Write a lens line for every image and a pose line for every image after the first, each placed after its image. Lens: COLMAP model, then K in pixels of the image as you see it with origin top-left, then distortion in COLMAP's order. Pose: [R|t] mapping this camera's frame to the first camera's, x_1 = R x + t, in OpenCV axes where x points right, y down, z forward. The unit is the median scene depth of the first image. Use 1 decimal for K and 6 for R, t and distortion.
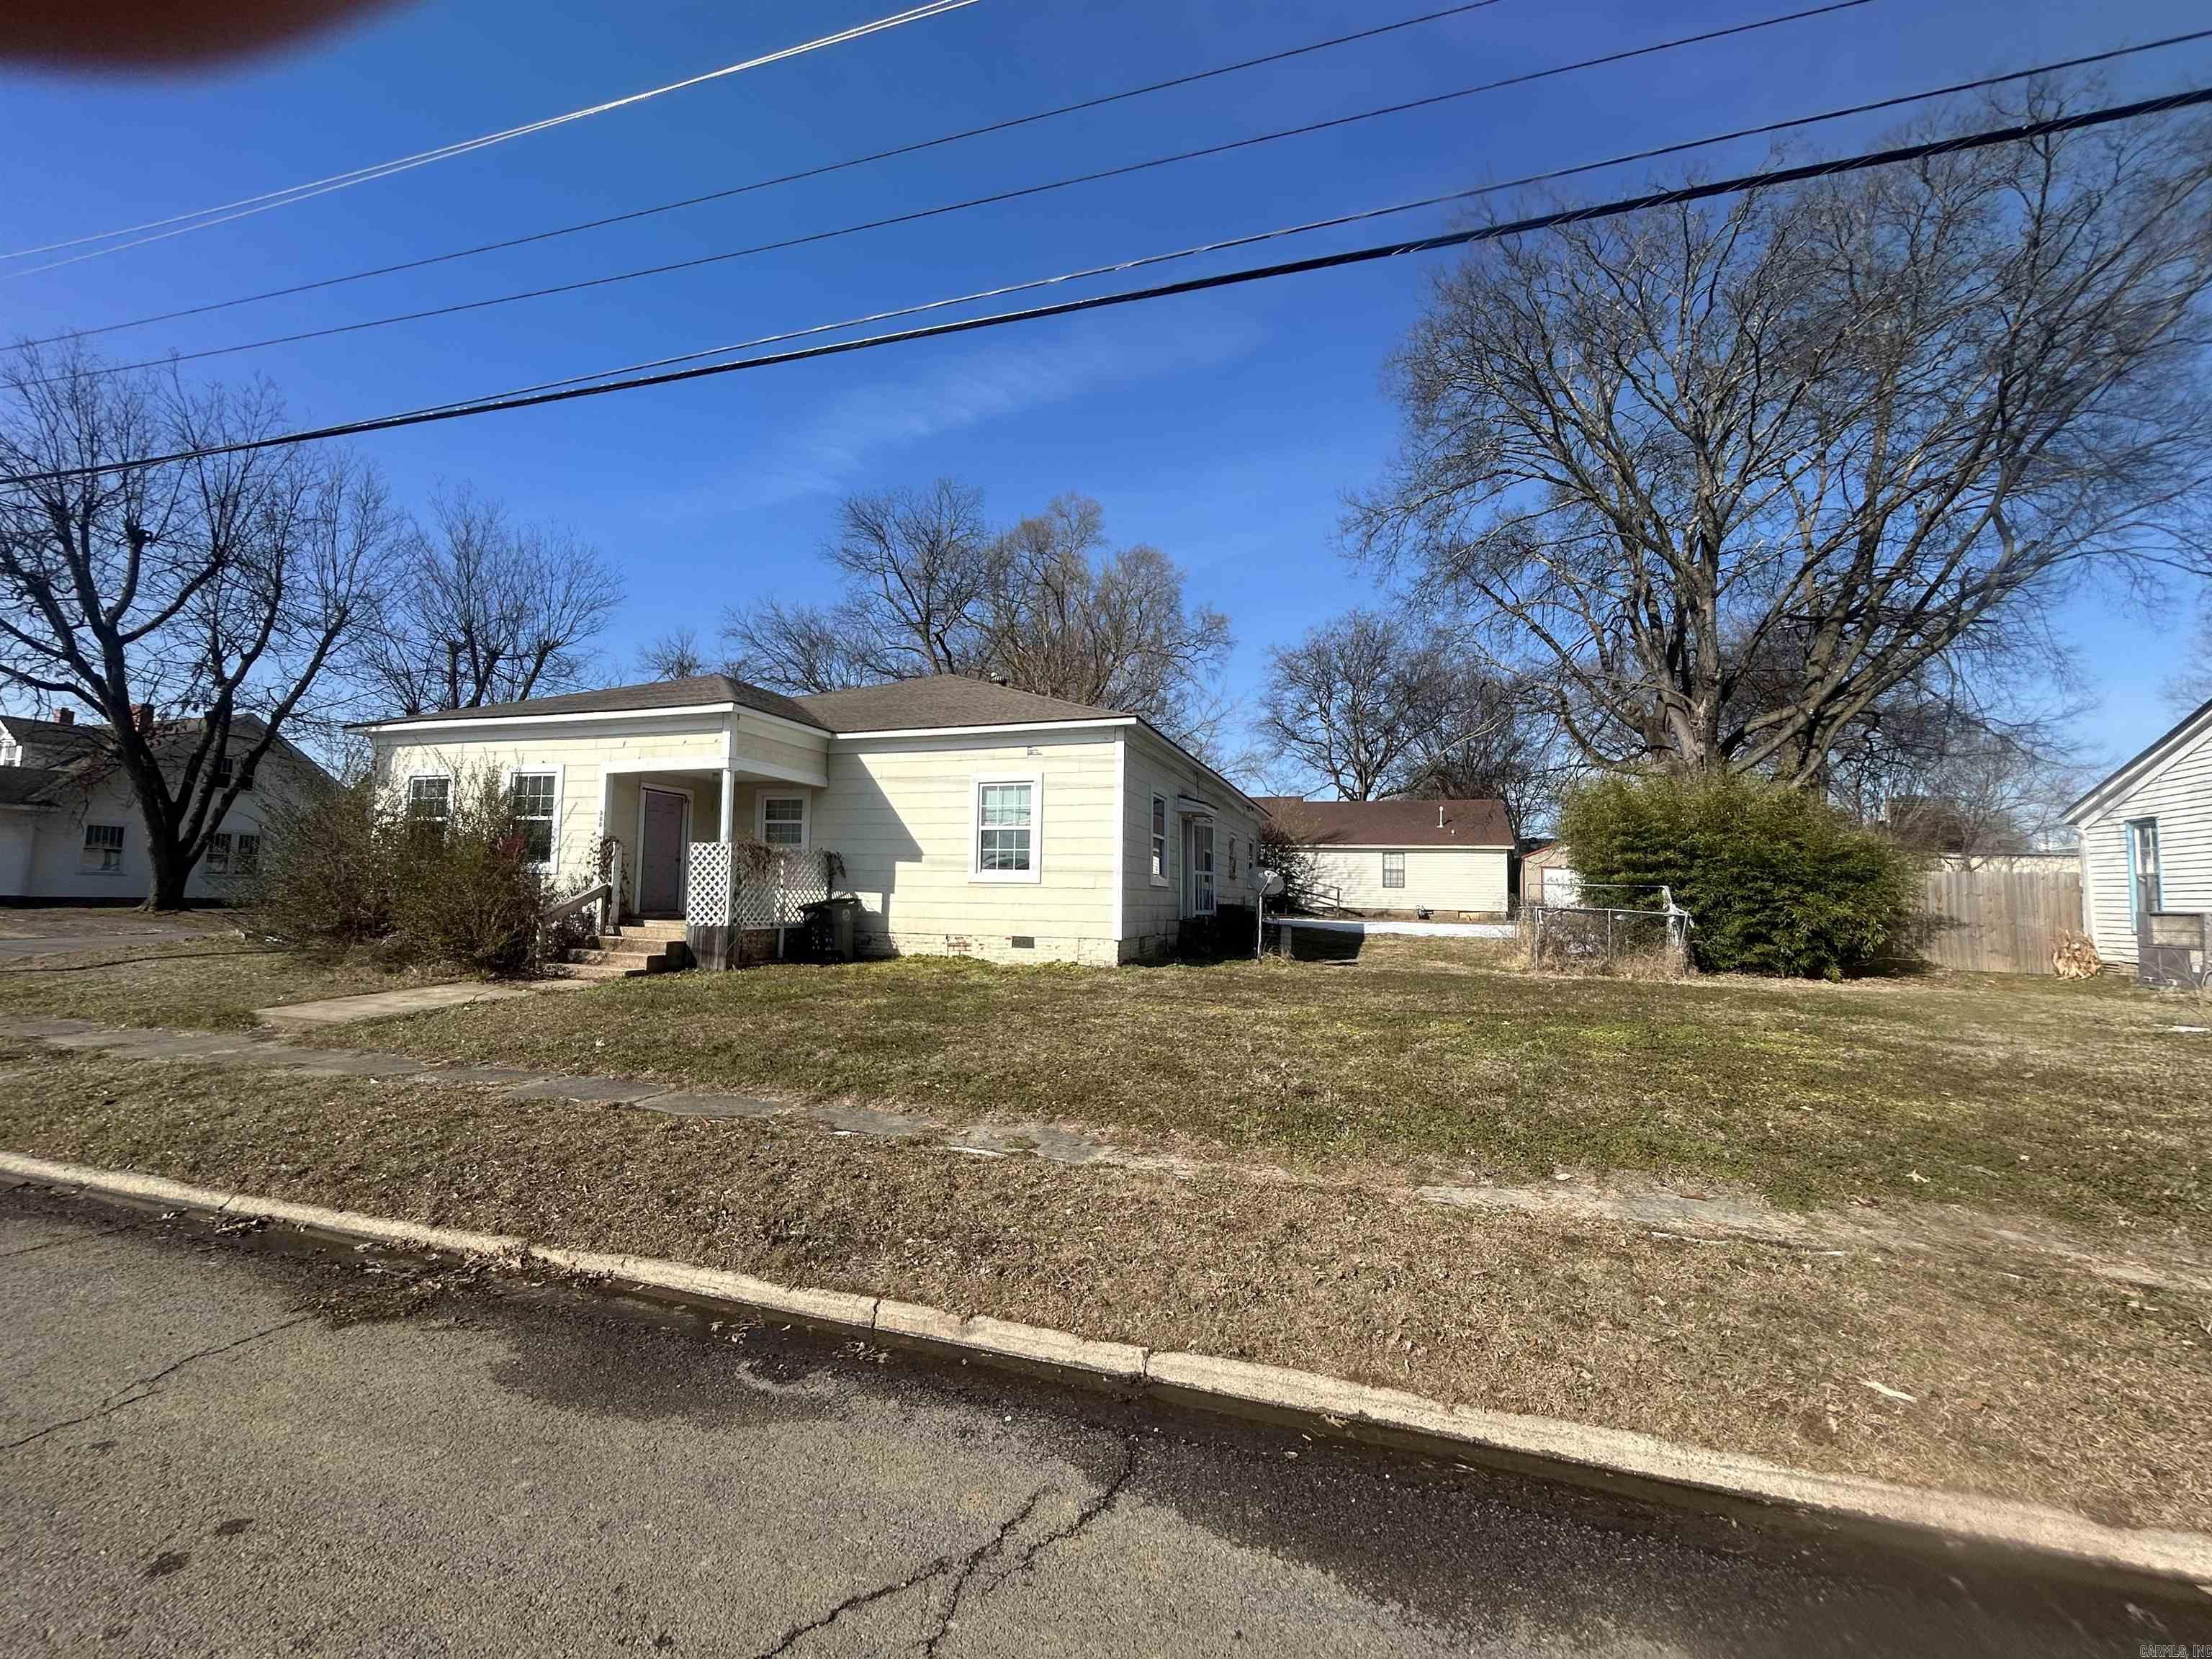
lens RADIAL K [[889.9, 0, 1104.0], [0, 889.9, 831.6], [0, 0, 1]] dist [-0.001177, 0.000908]
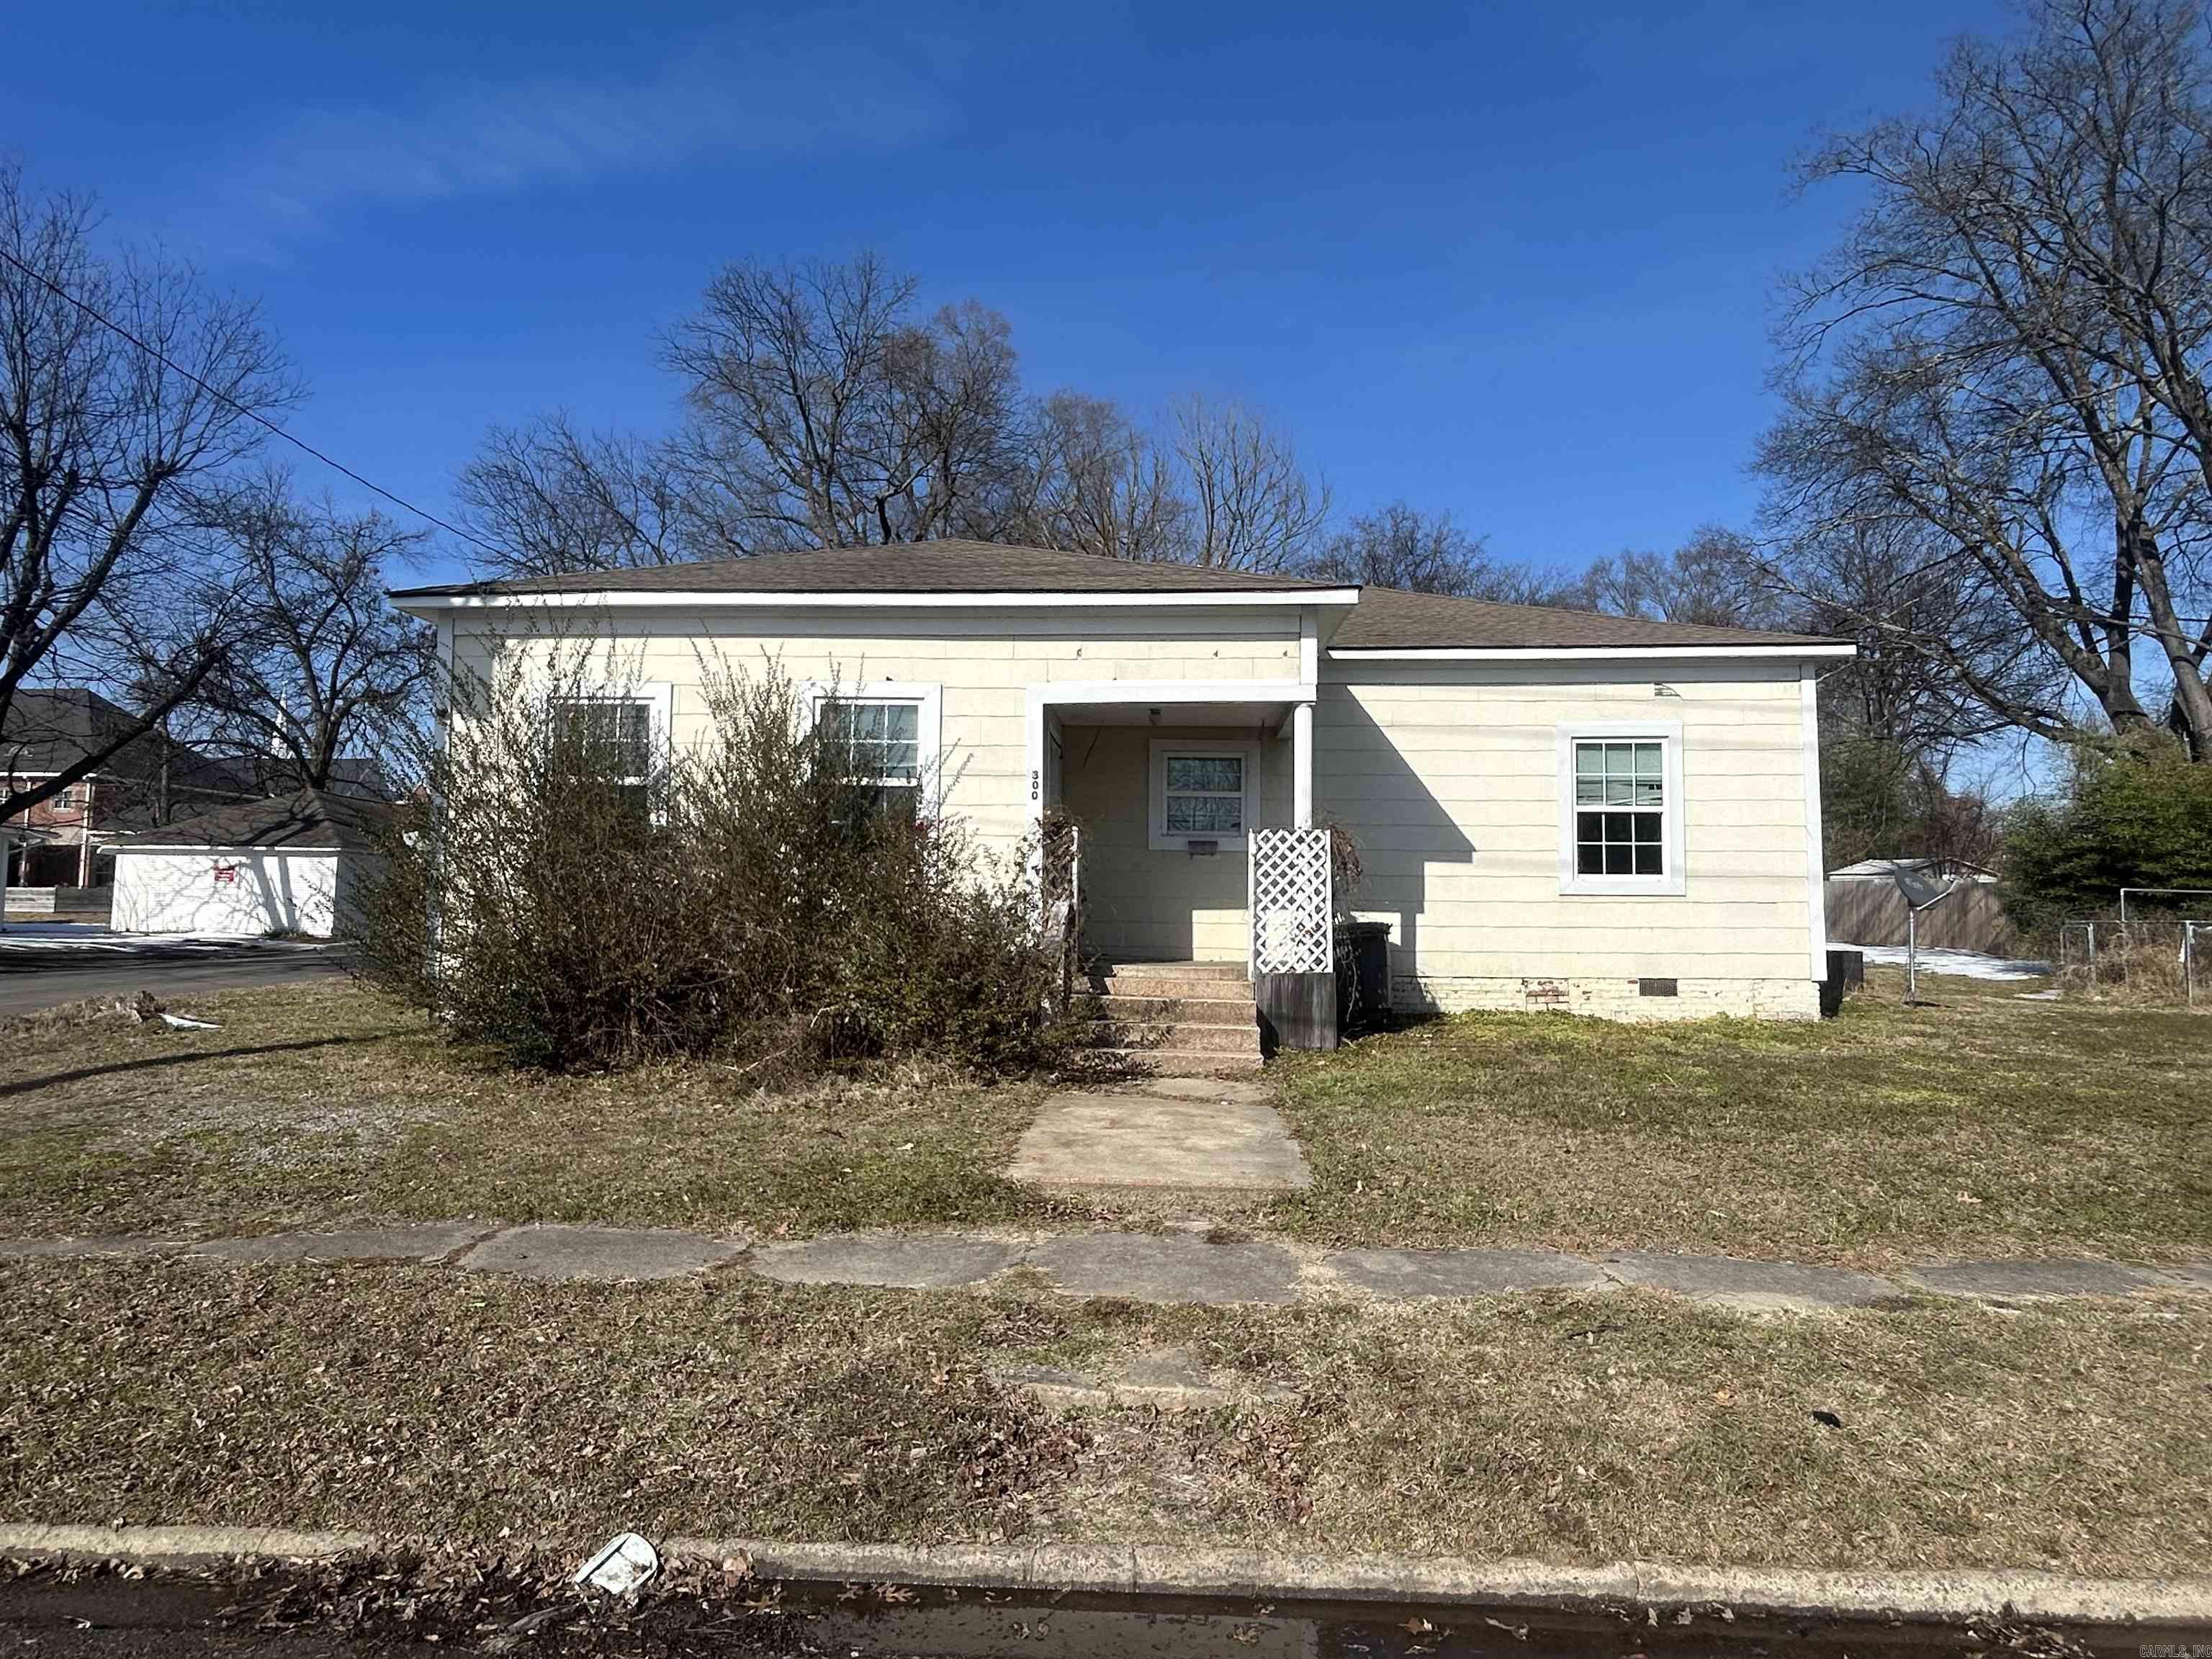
lens RADIAL K [[1269.4, 0, 1105.8], [0, 1269.4, 828.9], [0, 0, 1]] dist [-0.004279, -0.000719]
pose [[0.966697, 0.007088, 0.255826, -0.701763], [-0.010345, 0.999882, 0.011386, 0.003410], [-0.255715, -0.013654, 0.966656, 0.214047]]
